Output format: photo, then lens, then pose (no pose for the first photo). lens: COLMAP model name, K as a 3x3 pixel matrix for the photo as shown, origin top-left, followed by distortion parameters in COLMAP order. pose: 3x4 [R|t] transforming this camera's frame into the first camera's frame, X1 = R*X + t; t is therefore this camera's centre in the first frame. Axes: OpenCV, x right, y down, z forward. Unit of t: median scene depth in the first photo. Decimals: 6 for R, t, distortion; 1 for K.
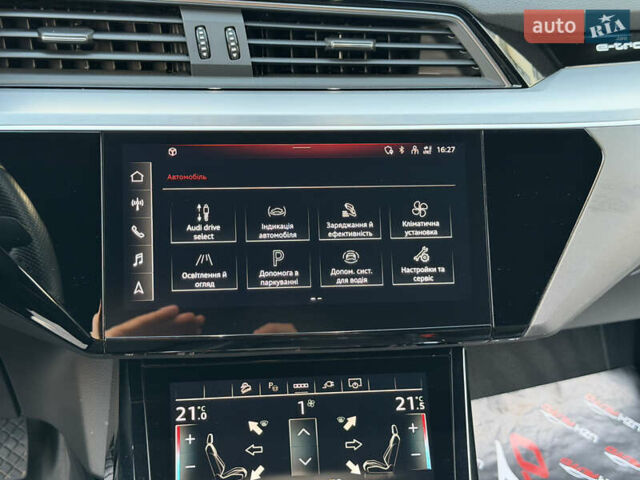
lens RADIAL K [[895.7, 0, 316.1], [0, 895.7, 249.6], [0, 0, 1]] dist [0.178860, -0.408668]
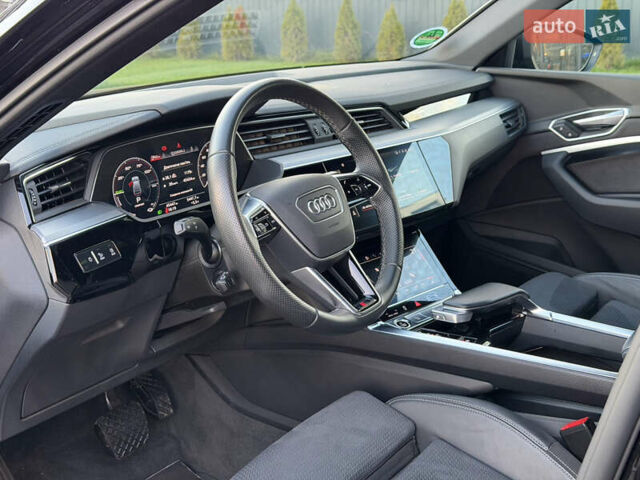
lens RADIAL K [[895.7, 0, 316.1], [0, 895.7, 249.6], [0, 0, 1]] dist [0.178860, -0.408668]
pose [[0.793007, -0.229591, 0.564294, -1.602125], [0.319560, 0.945372, -0.064442, 0.247583], [-0.518673, 0.231429, 0.823055, -0.985929]]
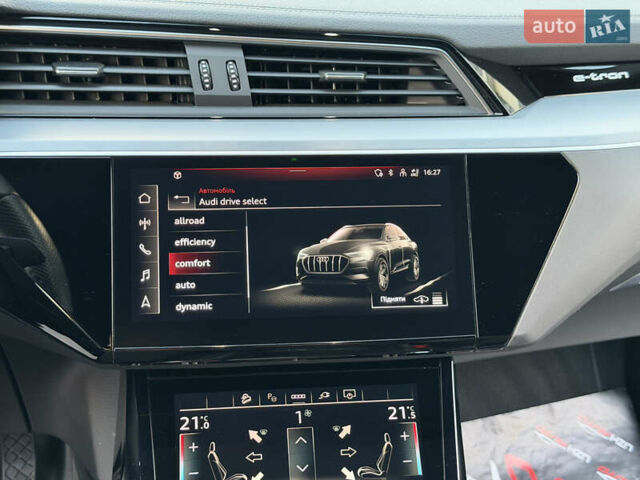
lens RADIAL K [[895.7, 0, 316.1], [0, 895.7, 249.6], [0, 0, 1]] dist [0.178860, -0.408668]
pose [[0.999985, -0.005414, -0.001239, 0.006349], [0.005362, 0.999220, -0.039116, 0.020776], [0.001450, 0.039109, 0.999234, -0.063341]]
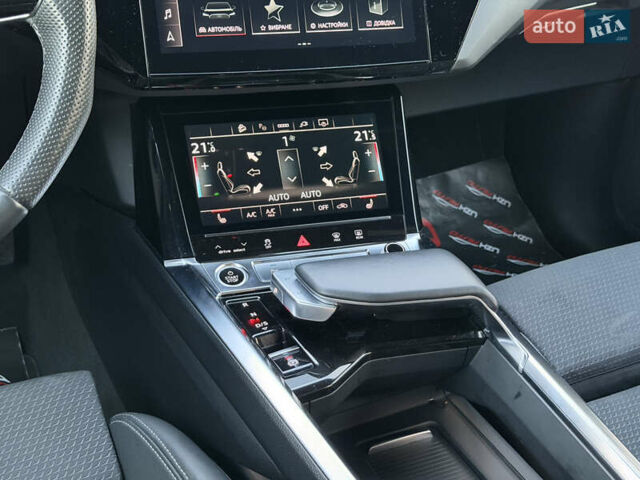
lens RADIAL K [[907.3, 0, 320.0], [0, 907.3, 240.0], [0, 0, 1]] dist [0.168553, -0.095360]
pose [[0.984380, -0.068265, 0.162281, -0.192538], [0.049541, 0.991925, 0.116747, 0.166919], [-0.168941, -0.106884, 0.979814, -0.323666]]
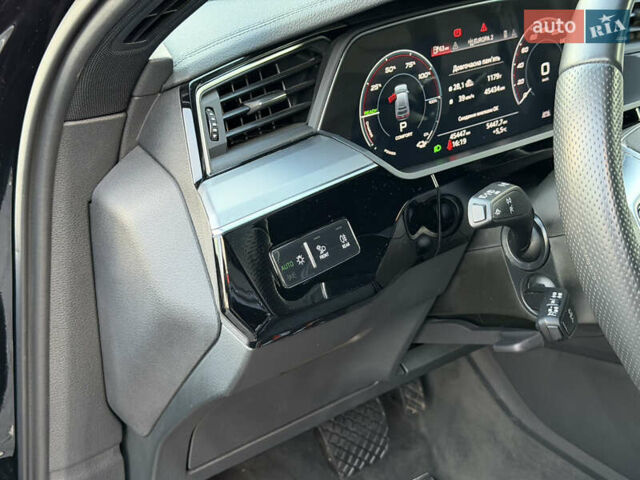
lens RADIAL K [[907.3, 0, 320.0], [0, 907.3, 240.0], [0, 0, 1]] dist [0.168553, -0.095360]
pose [[0.933813, -0.203270, 0.294407, -1.219873], [0.214509, 0.976703, -0.006036, 0.010543], [-0.286321, 0.068790, 0.955661, -0.205687]]
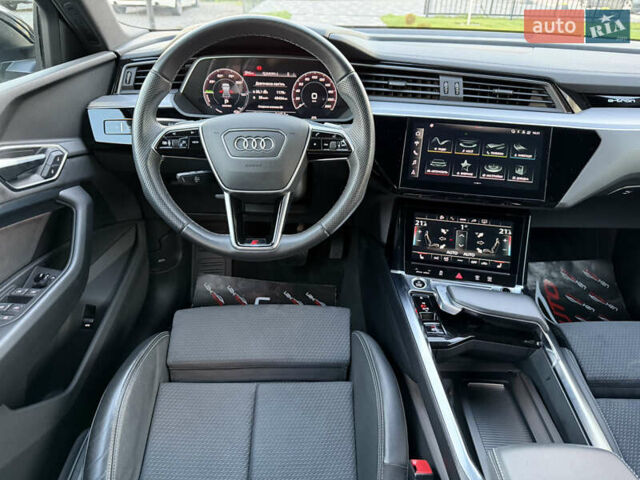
lens RADIAL K [[459.6, 0, 320.0], [0, 459.6, 240.0], [0, 0, 1]] dist [0.095302, -0.161770]
pose [[0.956325, 0.140440, -0.256357, -0.063099], [-0.123108, 0.988955, 0.082533, 0.152517], [0.265116, -0.047368, 0.963052, -0.461807]]
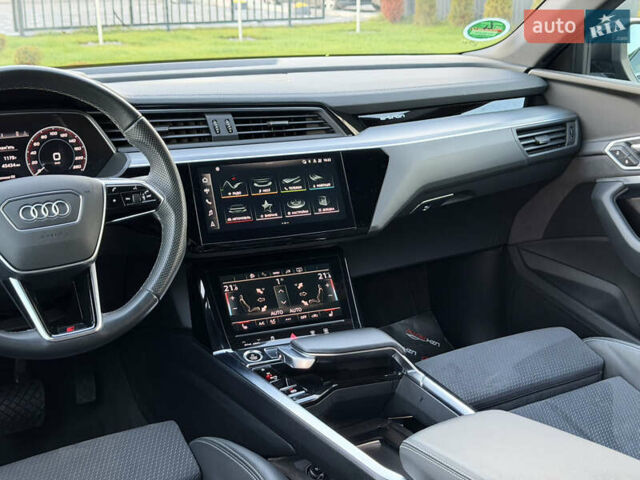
lens RADIAL K [[907.3, 0, 320.0], [0, 907.3, 240.0], [0, 0, 1]] dist [0.168553, -0.095360]
pose [[0.971909, -0.107050, 0.209602, -0.378160], [0.138034, 0.980592, -0.139237, 0.404554], [-0.190629, 0.164258, 0.967822, -1.222524]]
